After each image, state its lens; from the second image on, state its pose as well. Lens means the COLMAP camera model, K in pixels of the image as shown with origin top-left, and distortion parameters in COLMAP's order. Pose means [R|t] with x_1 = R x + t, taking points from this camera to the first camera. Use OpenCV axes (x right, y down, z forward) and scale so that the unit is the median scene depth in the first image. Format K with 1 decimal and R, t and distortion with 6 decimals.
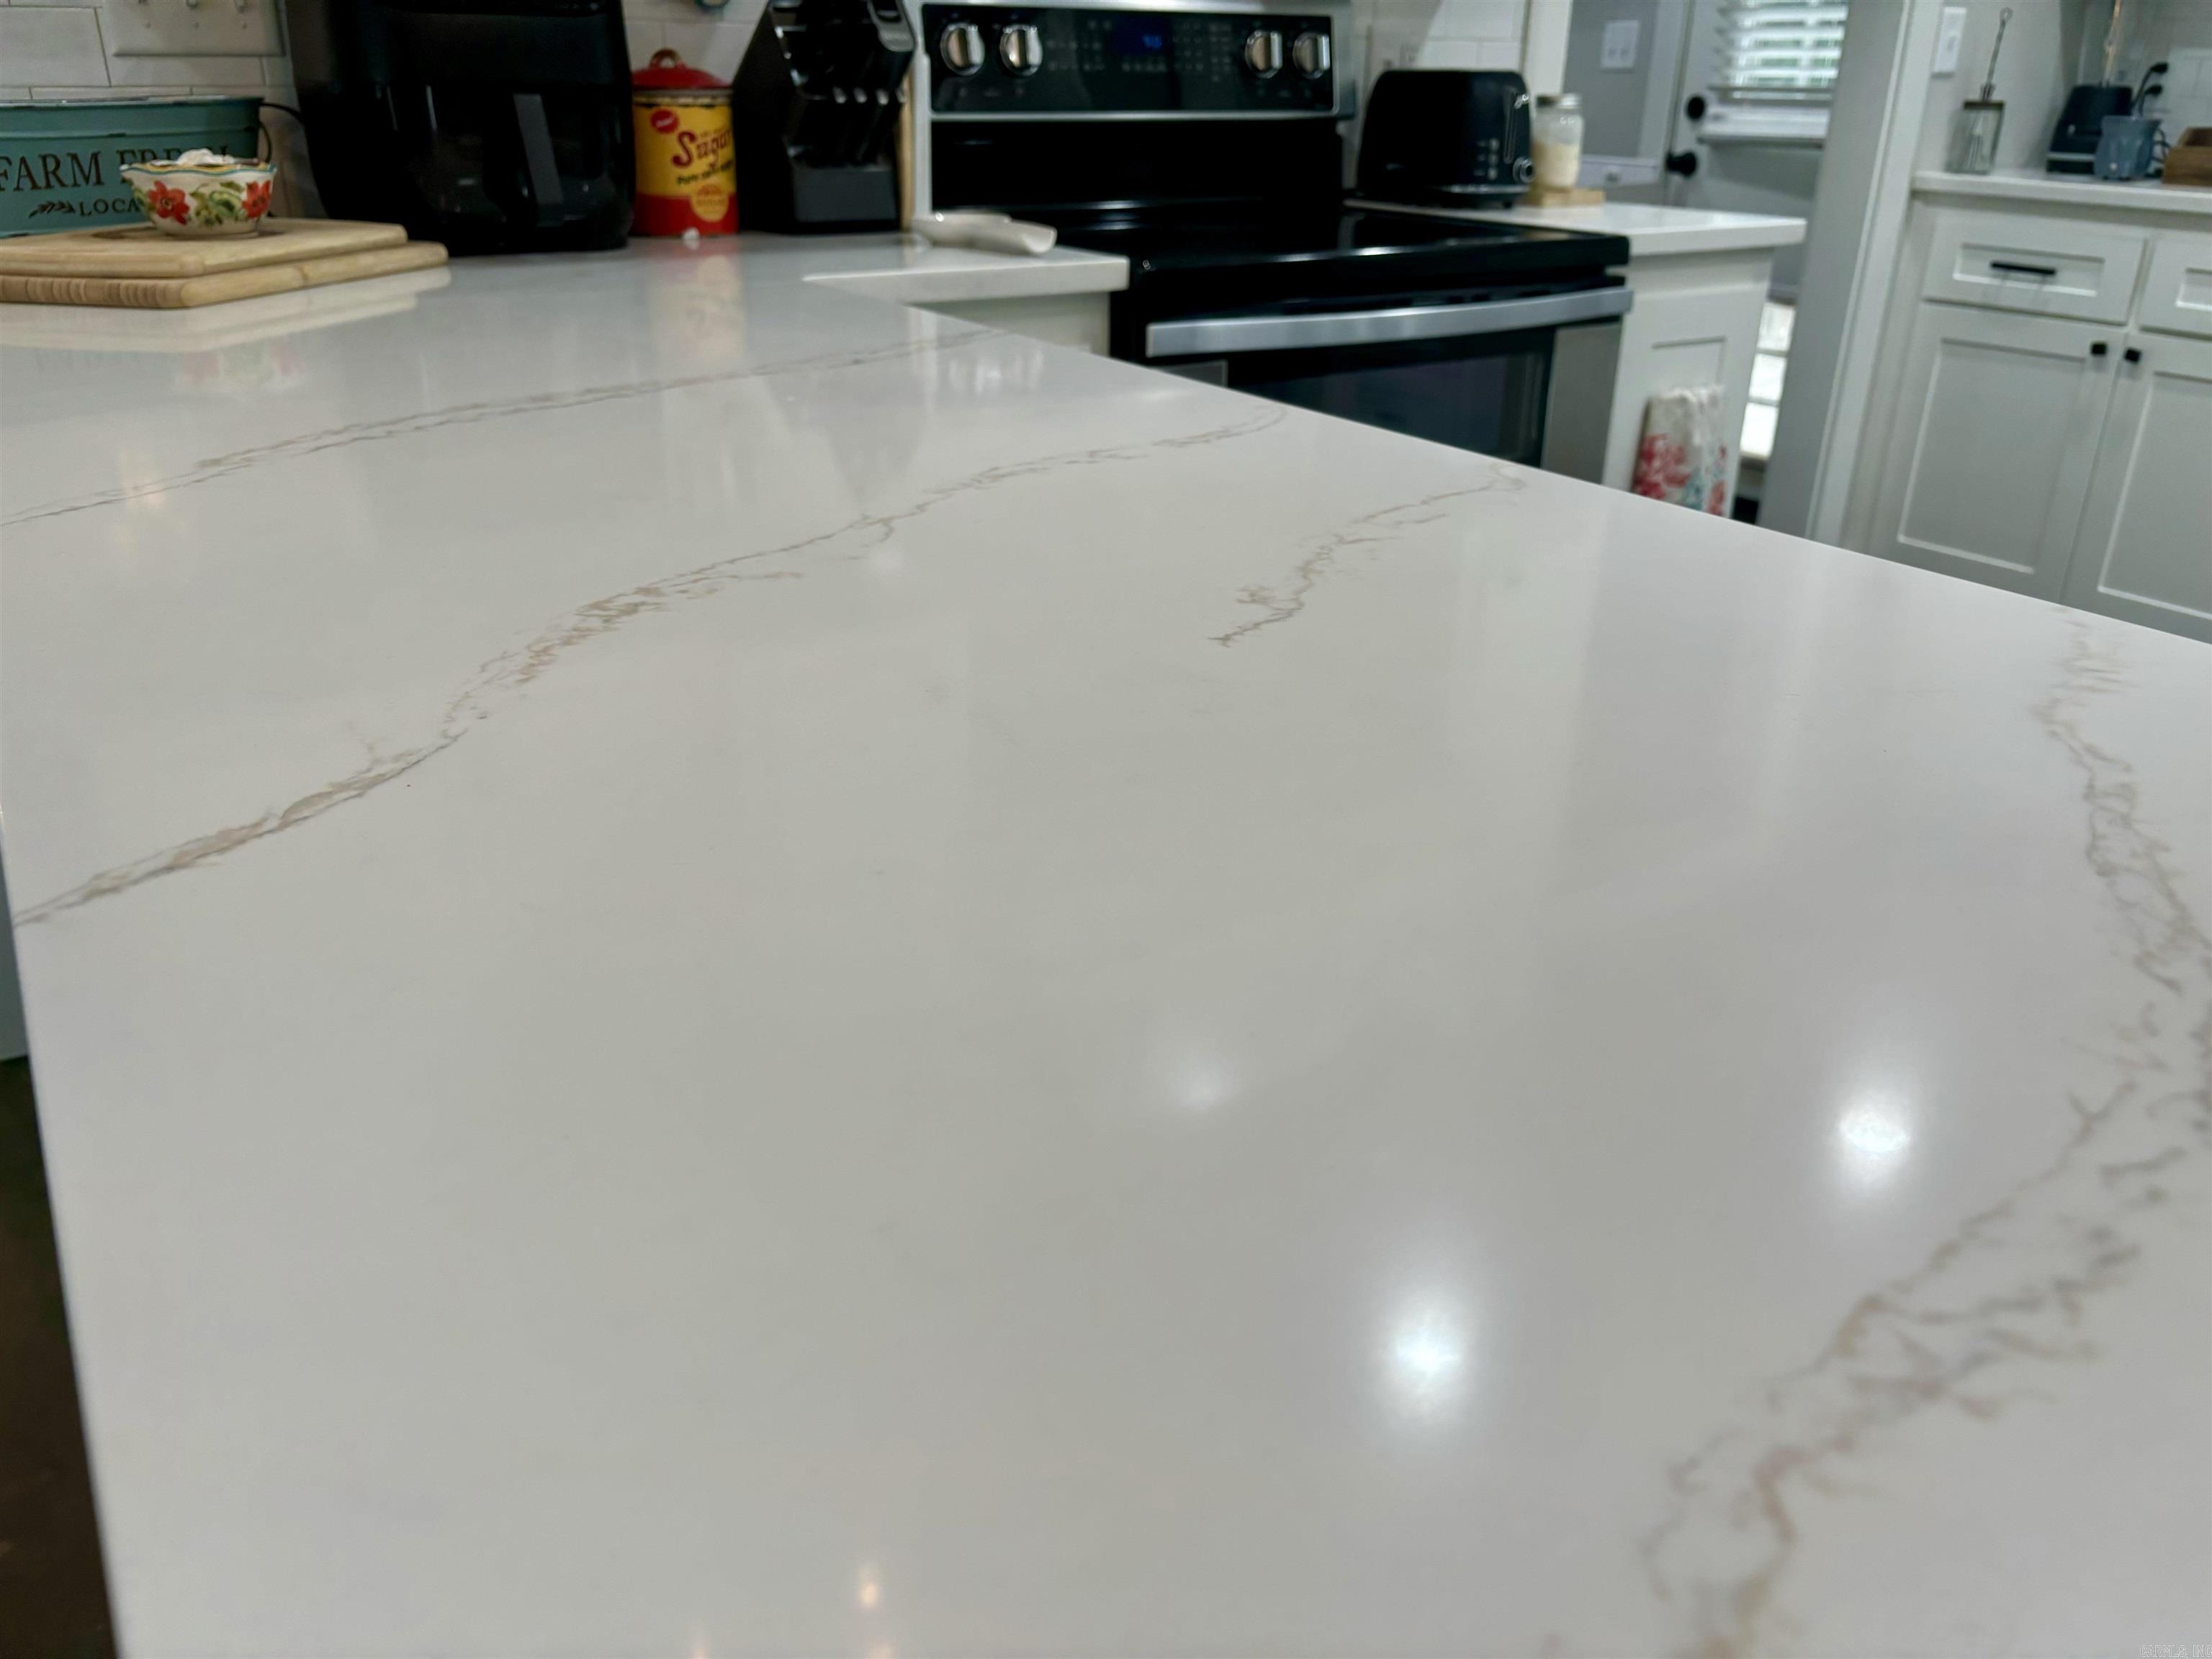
lens RADIAL K [[1685.0, 0, 1106.0], [0, 1685.0, 829.5], [0, 0, 1]] dist [0.010172, -0.003926]
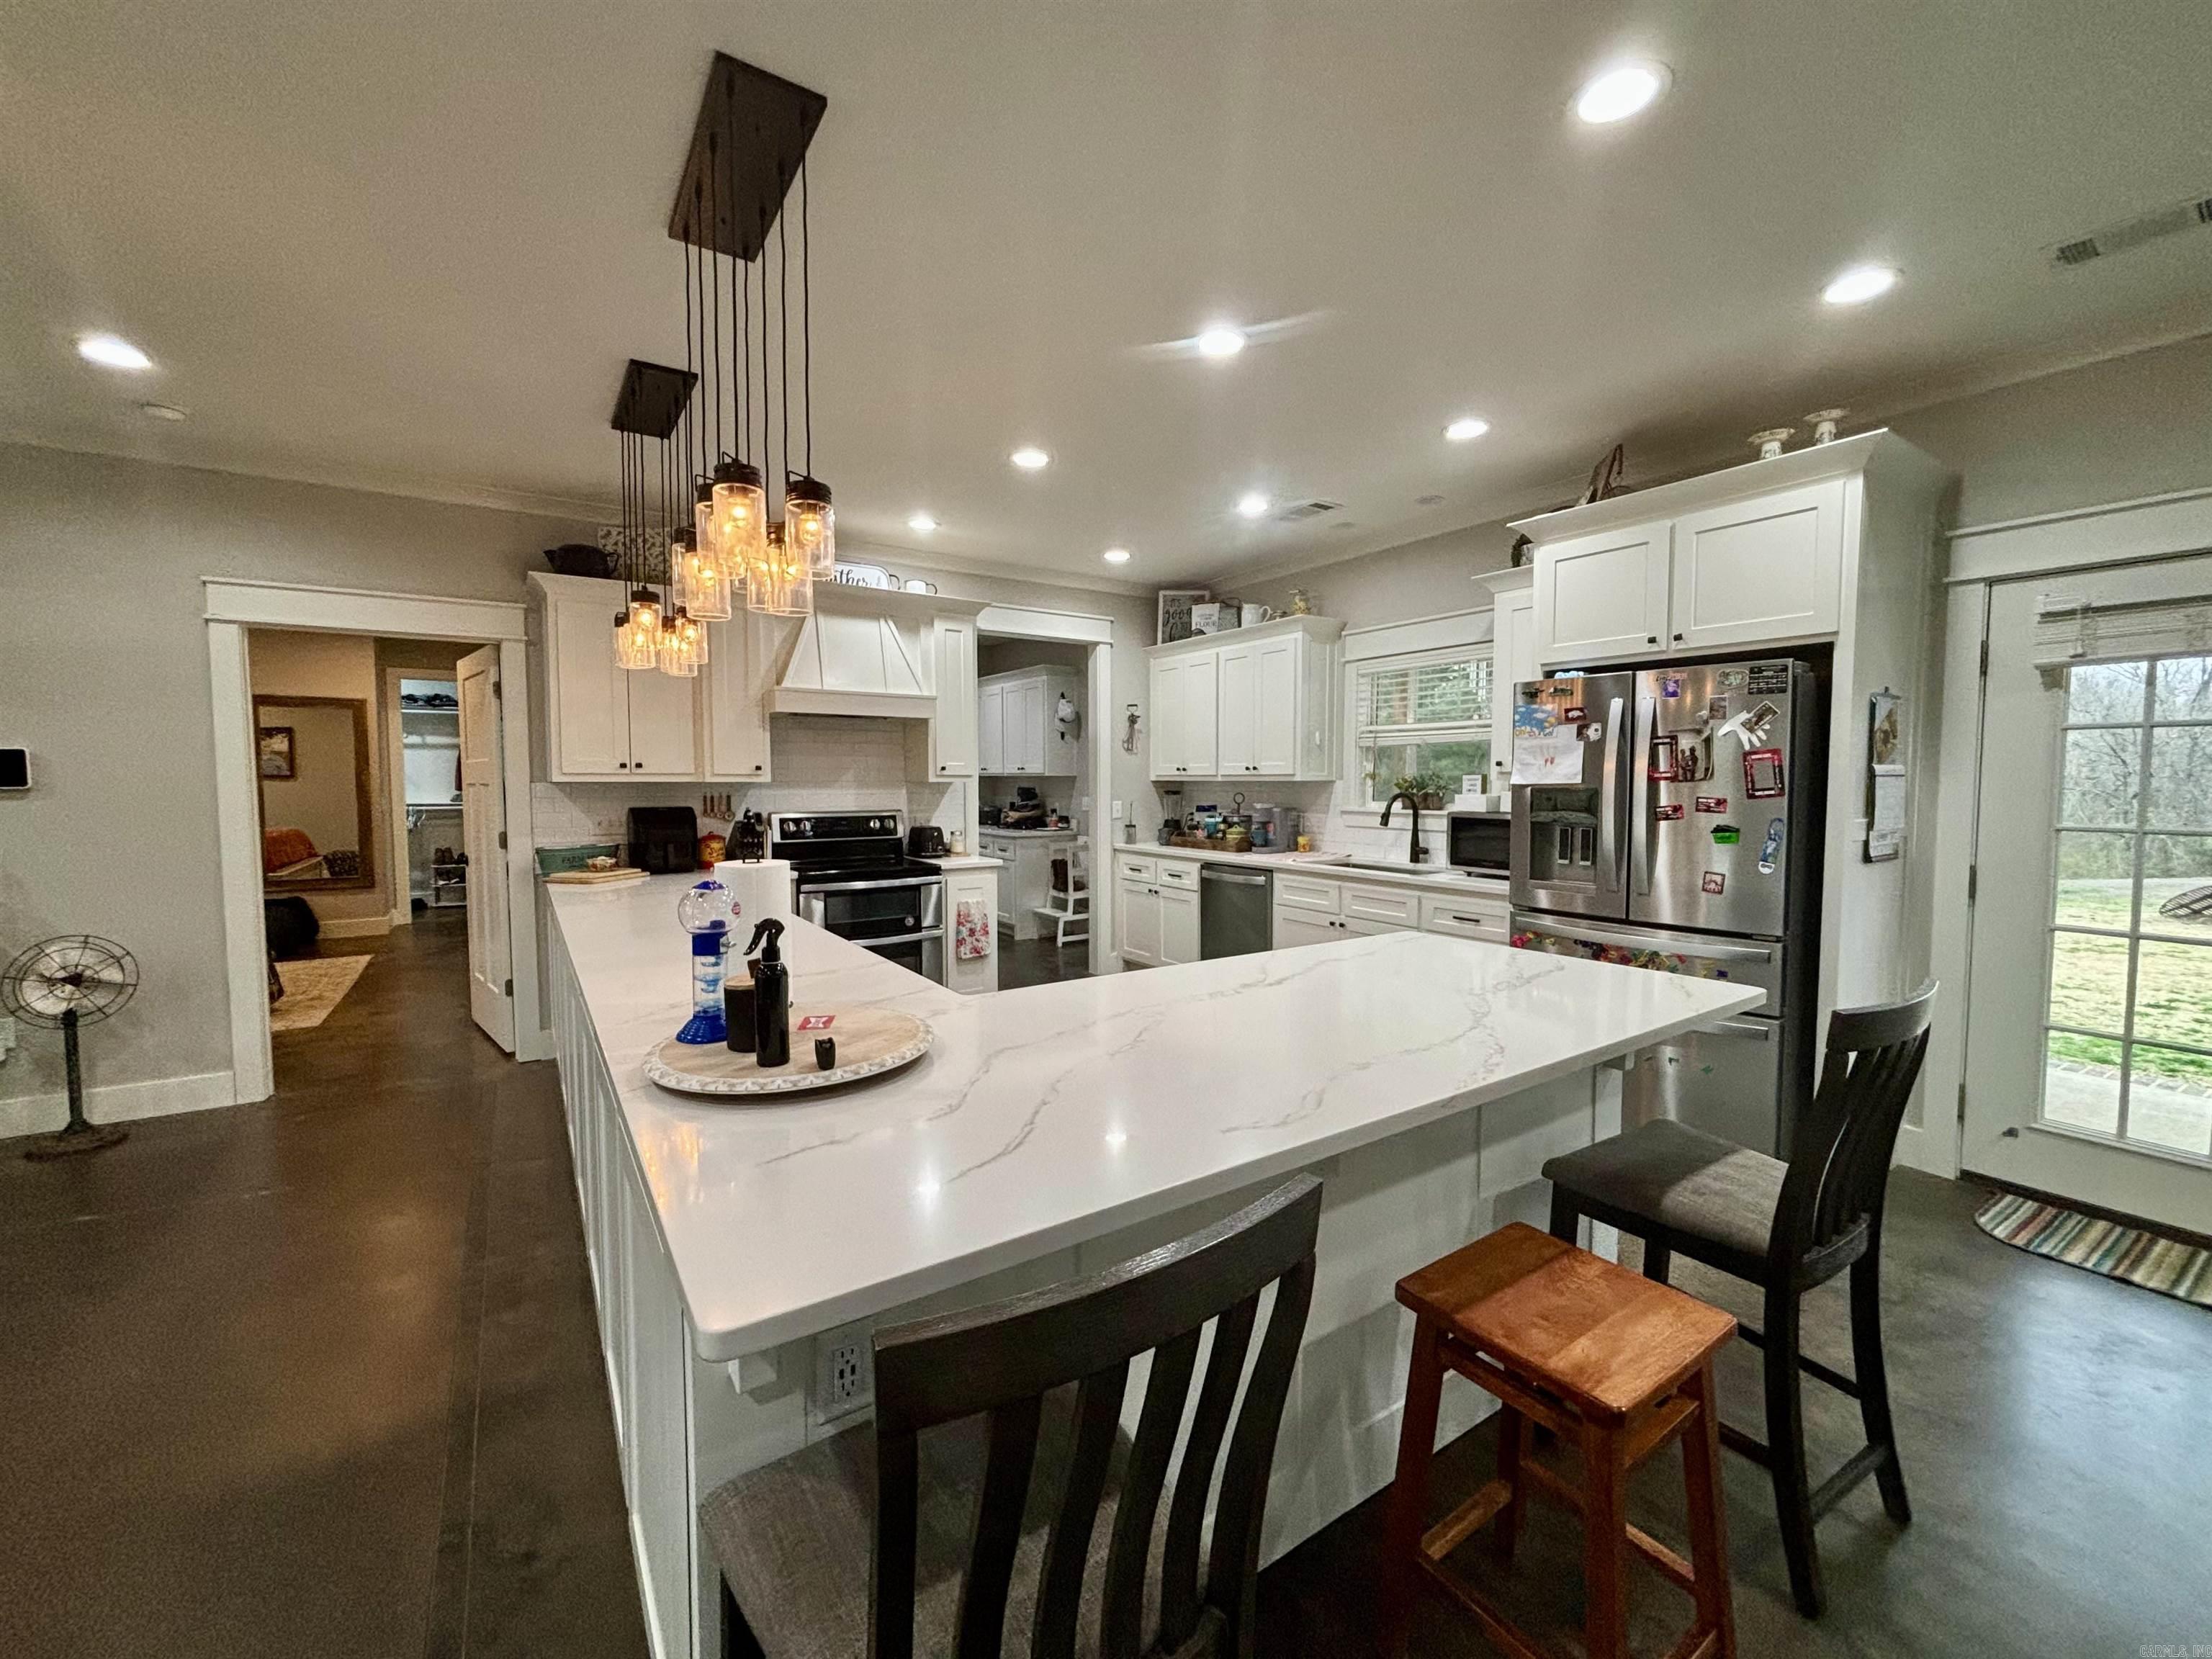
lens RADIAL K [[889.8, 0, 1106.0], [0, 889.8, 829.5], [0, 0, 1]] dist [0.005013, -0.000265]
pose [[0.999734, -0.022986, 0.001984, 0.648360], [0.022095, 0.929103, -0.369161, 0.366570], [0.006642, 0.369107, 0.929363, -1.010067]]
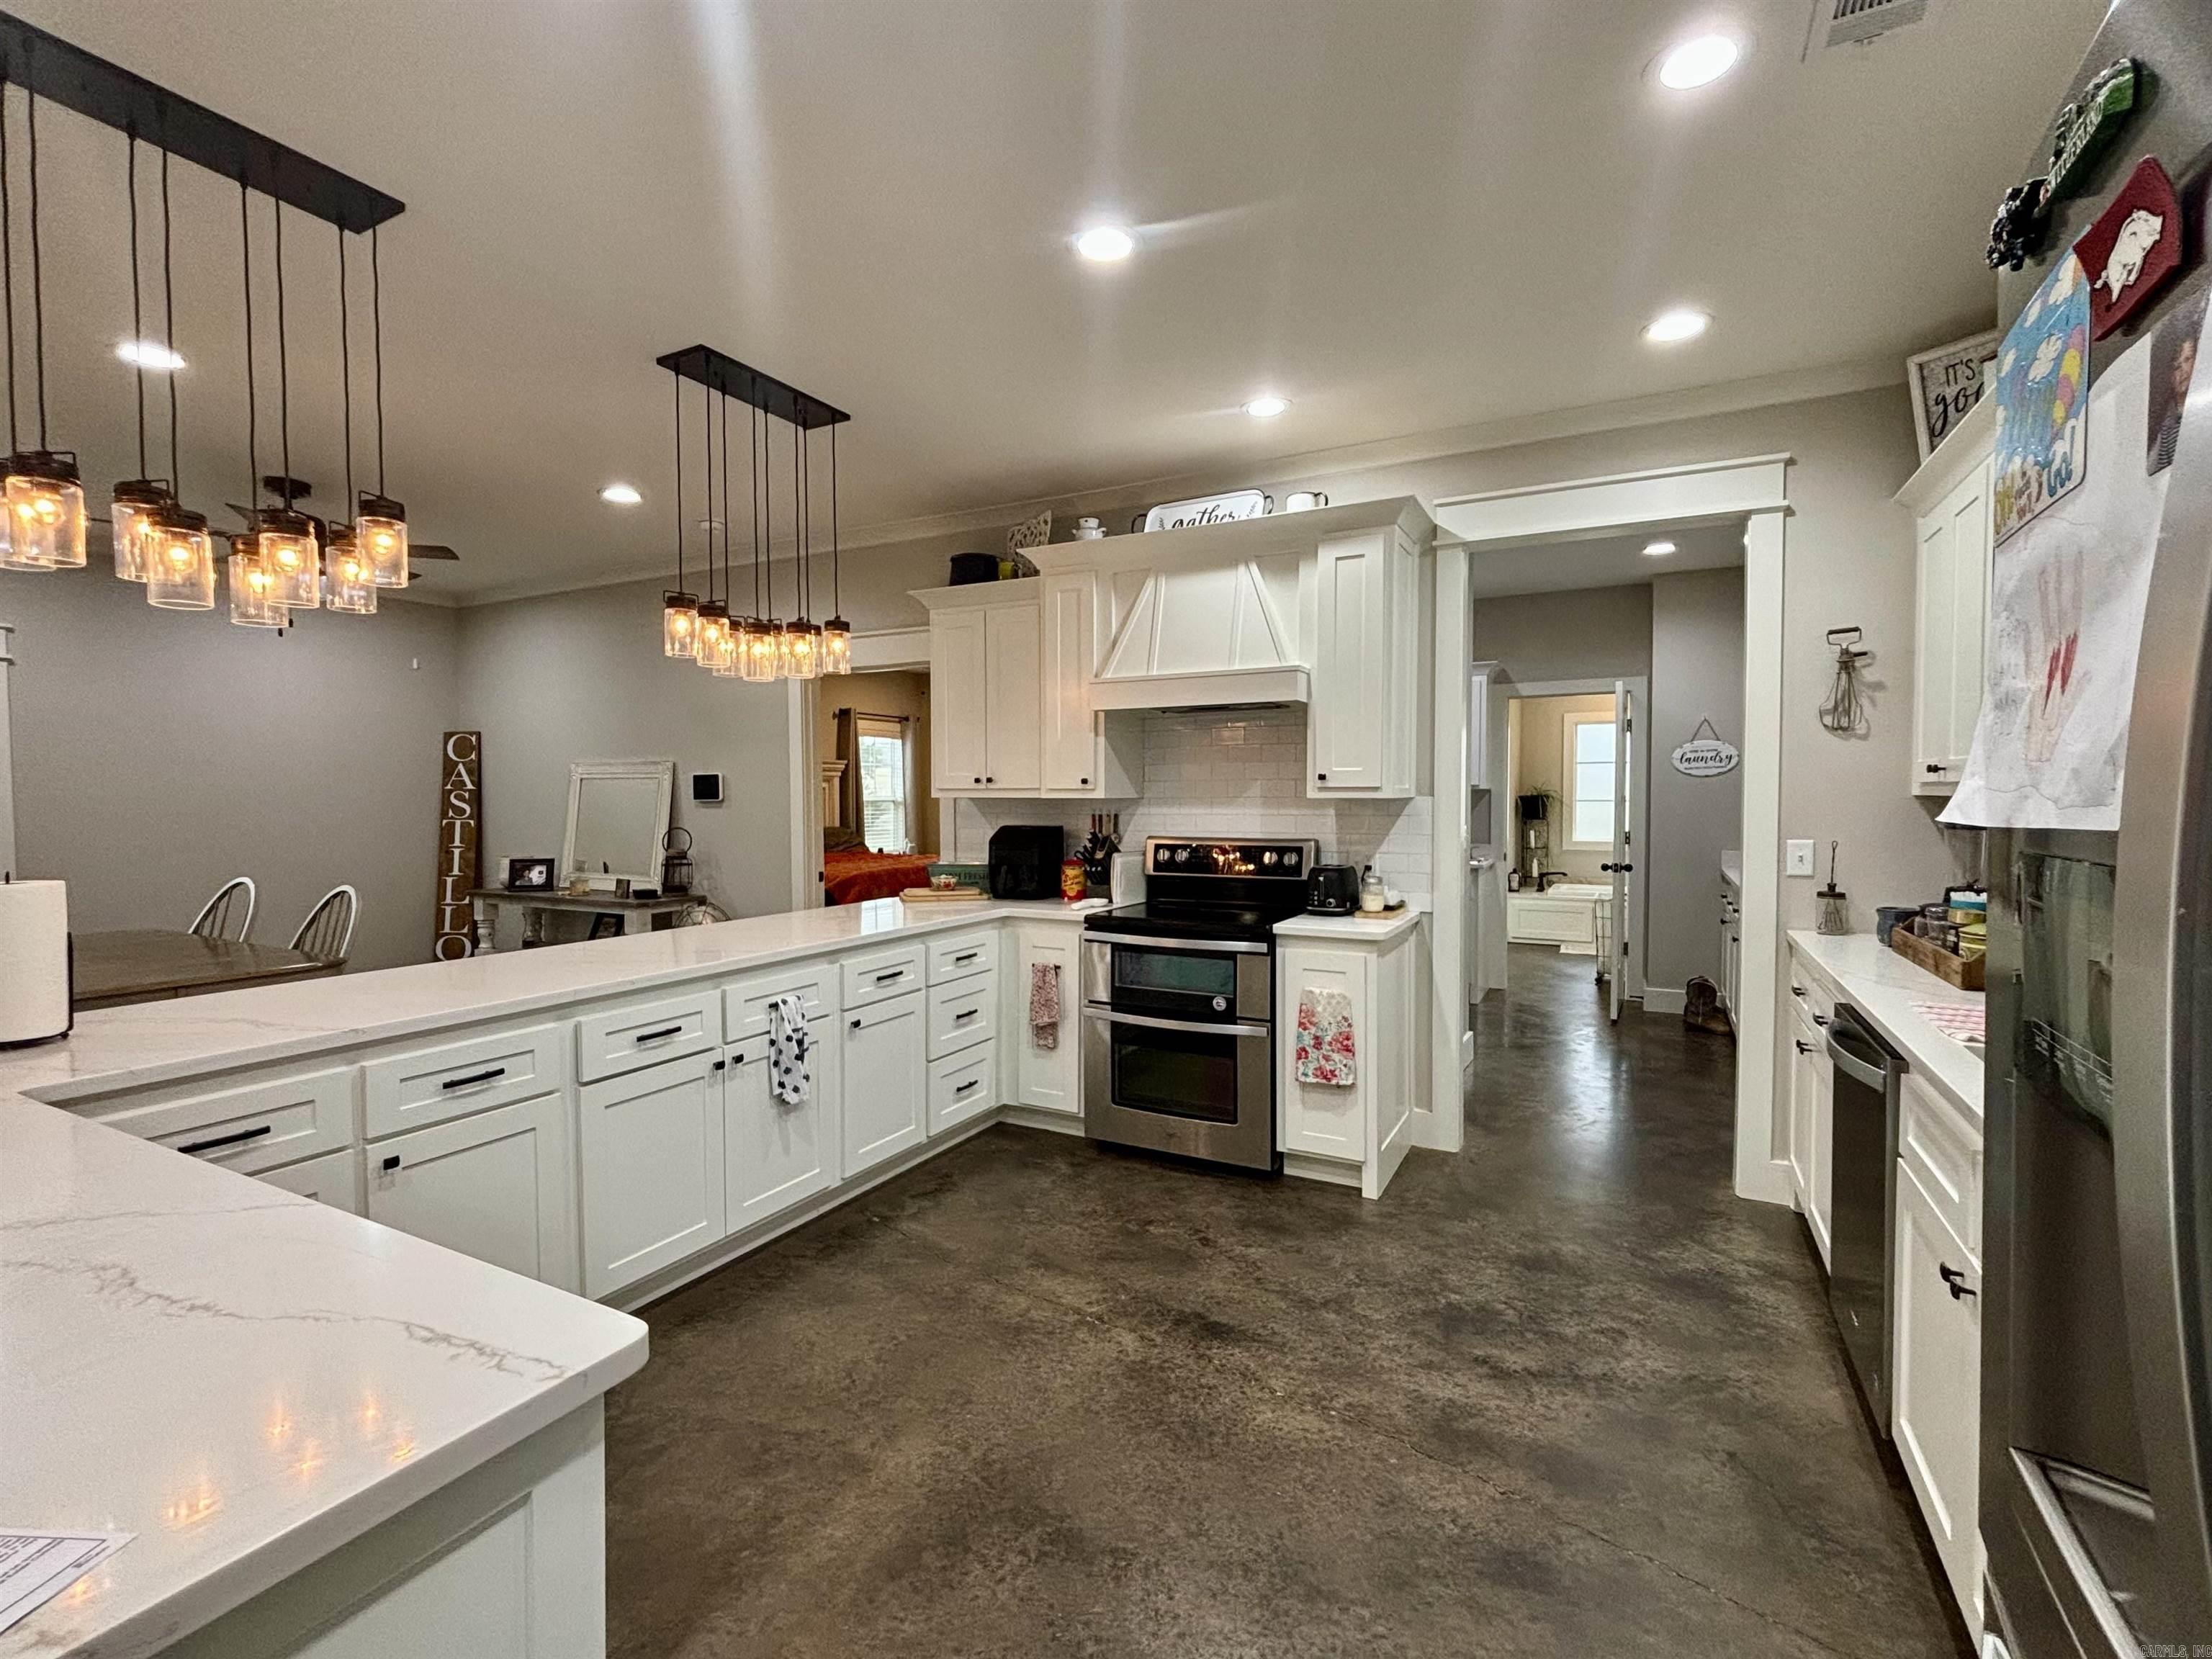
lens RADIAL K [[990.1, 0, 1106.0], [0, 990.1, 829.5], [0, 0, 1]] dist [0.012276, -0.006242]
pose [[0.477361, 0.008333, -0.878668, 1.432323], [-0.357961, 0.915066, -0.185794, -0.085775], [0.802490, 0.403219, 0.439799, 0.002509]]
